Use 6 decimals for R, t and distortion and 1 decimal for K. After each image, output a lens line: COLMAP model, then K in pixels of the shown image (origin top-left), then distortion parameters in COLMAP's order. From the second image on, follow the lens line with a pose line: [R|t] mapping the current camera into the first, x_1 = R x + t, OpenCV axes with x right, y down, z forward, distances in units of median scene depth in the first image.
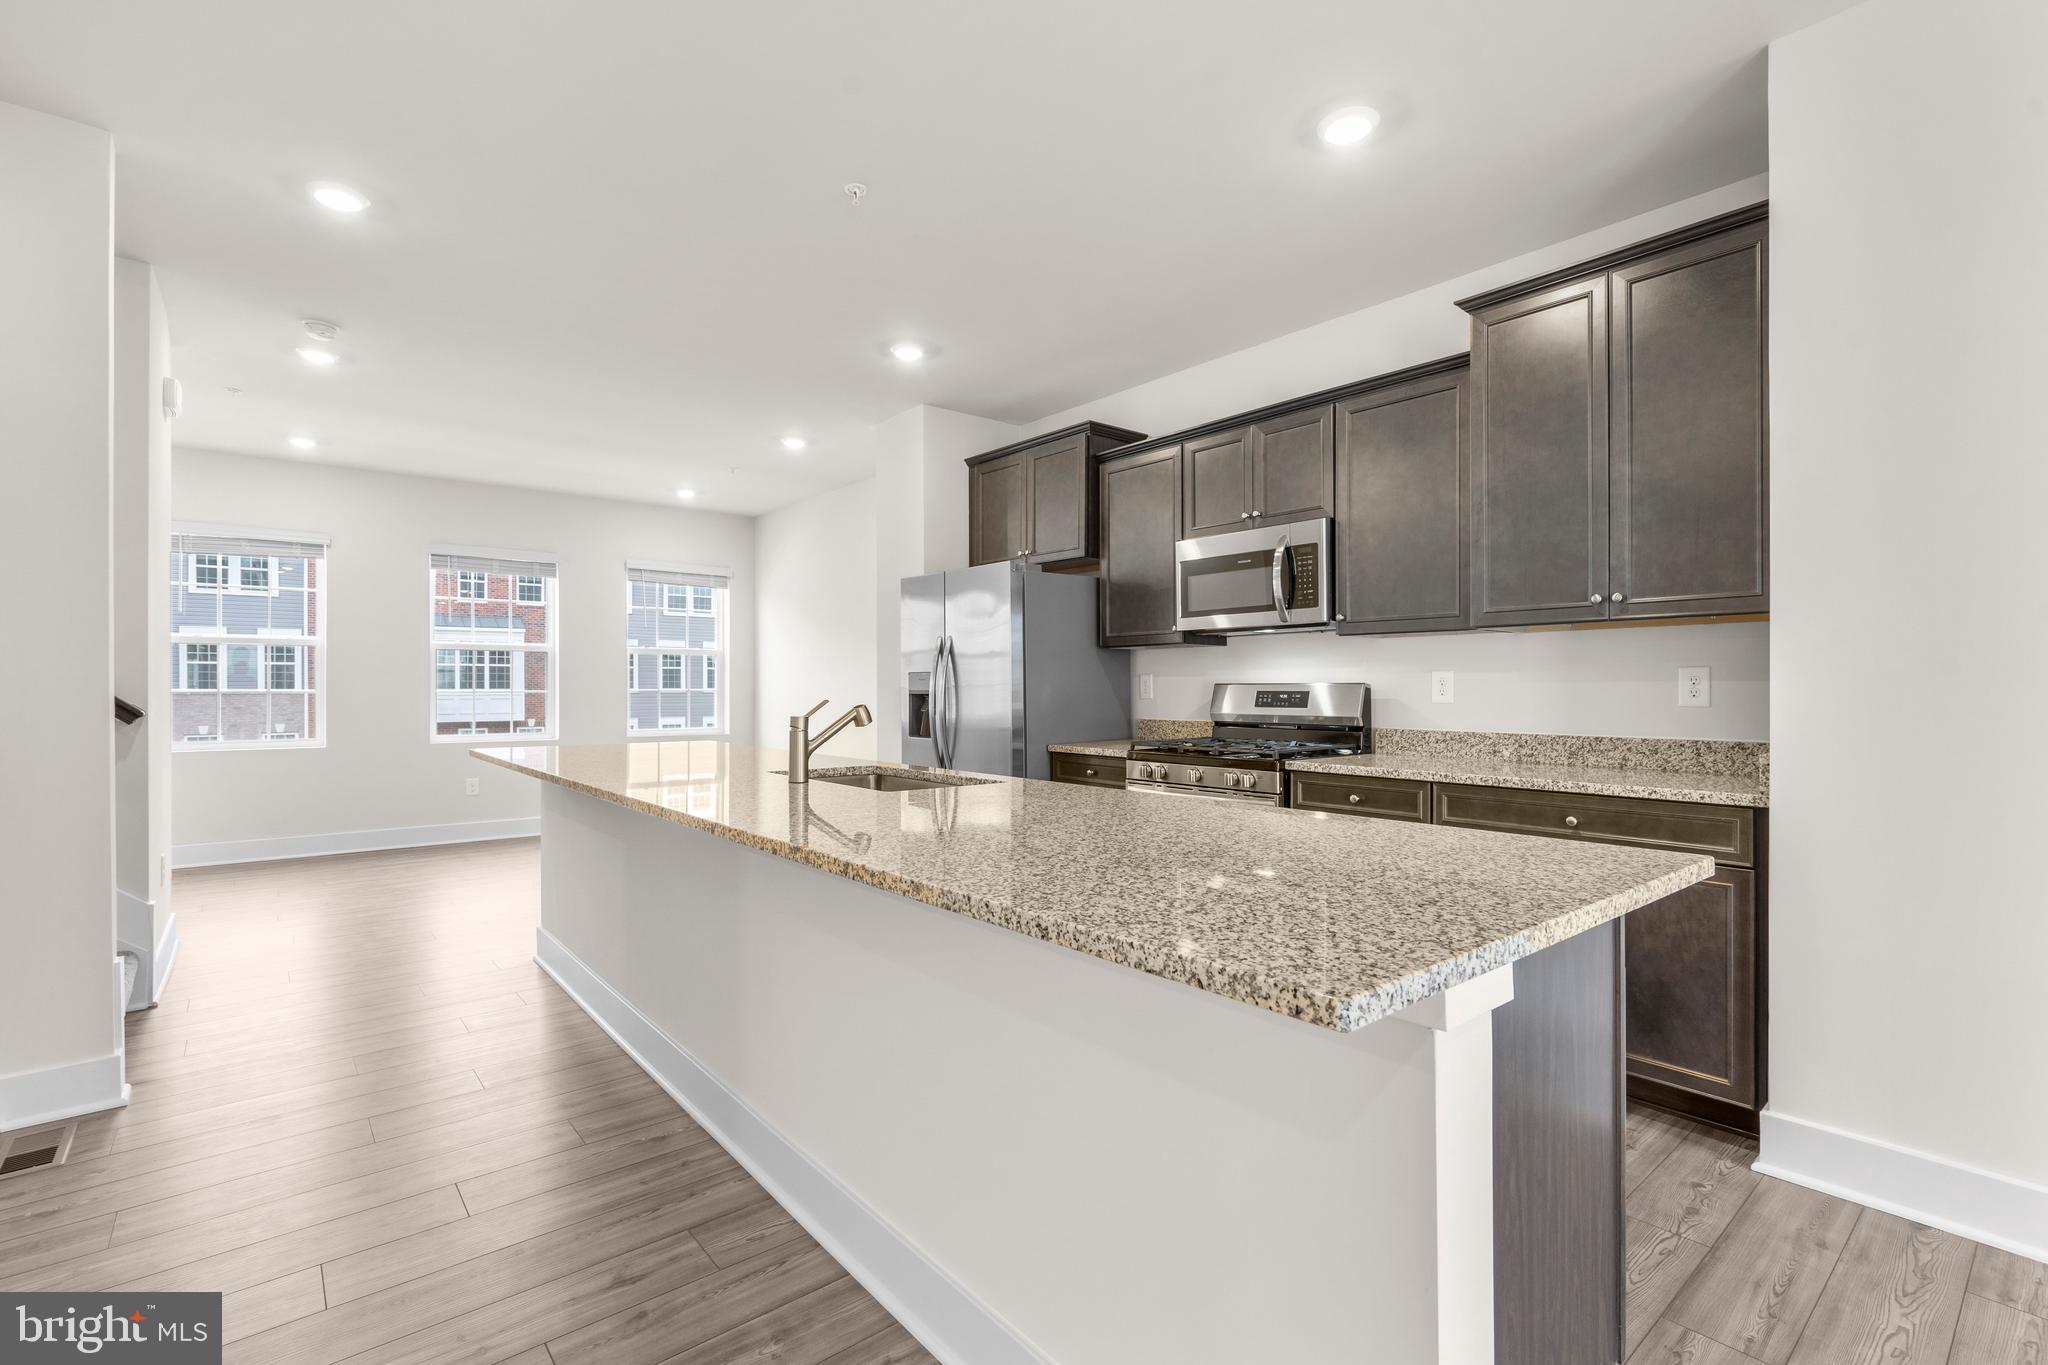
lens RADIAL K [[923.0, 0, 1022.9], [0, 923.0, 684.0], [0, 0, 1]] dist [-0.008945, 0.002474]
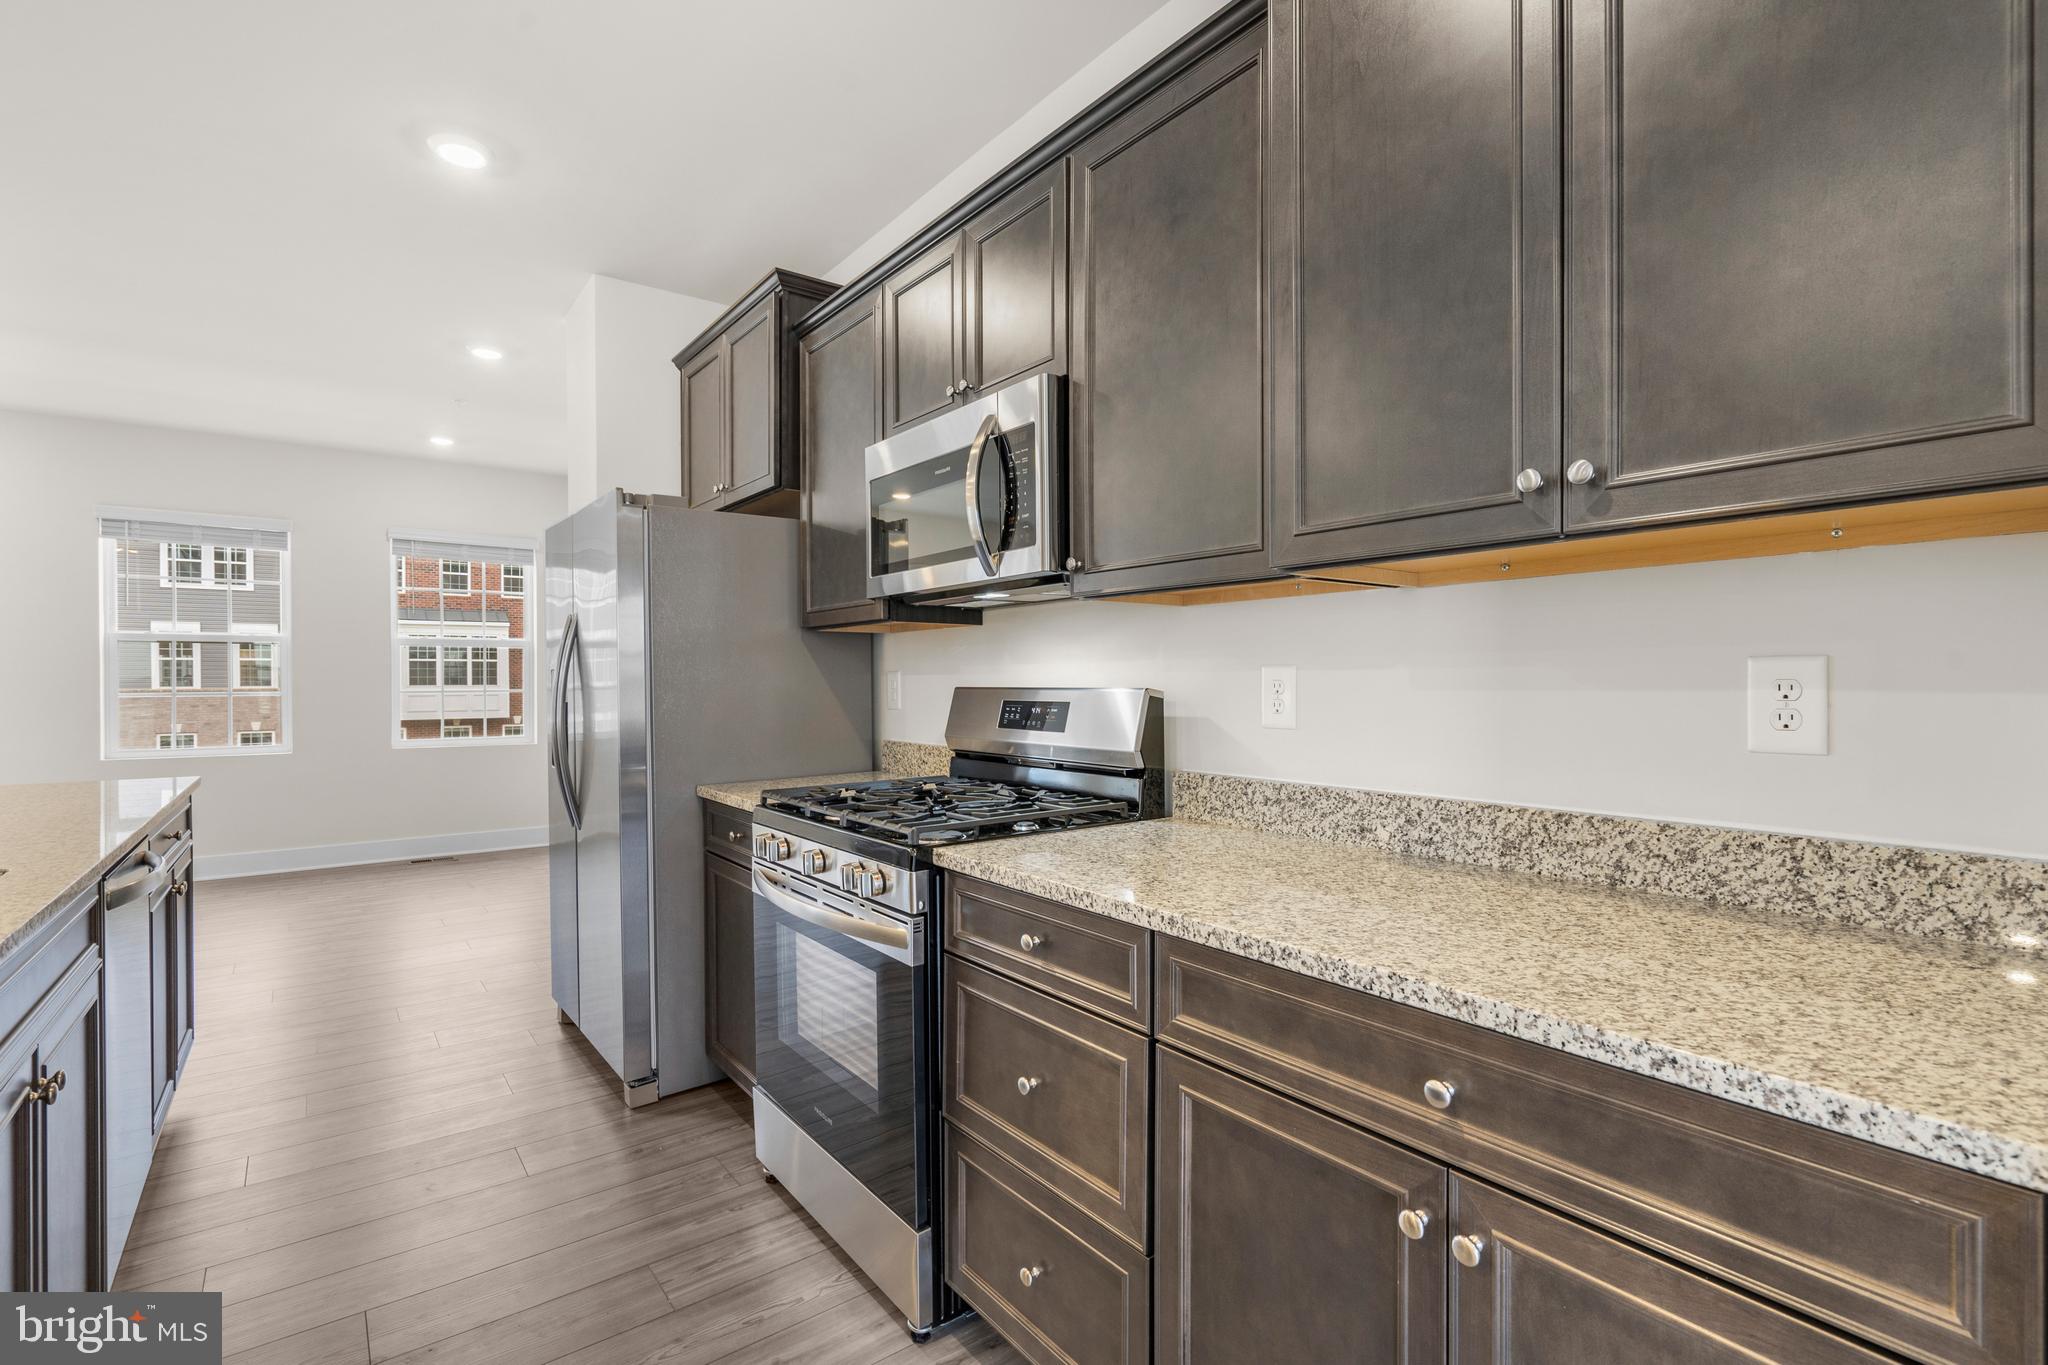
lens RADIAL K [[923.0, 0, 1030.0], [0, 923.0, 676.7], [0, 0, 1]] dist [-0.008945, 0.002474]
pose [[0.999279, -0.001949, -0.037916, 0.278869], [0.001883, 0.999997, -0.001792, -0.006257], [0.037919, 0.001719, 0.999279, 0.394168]]
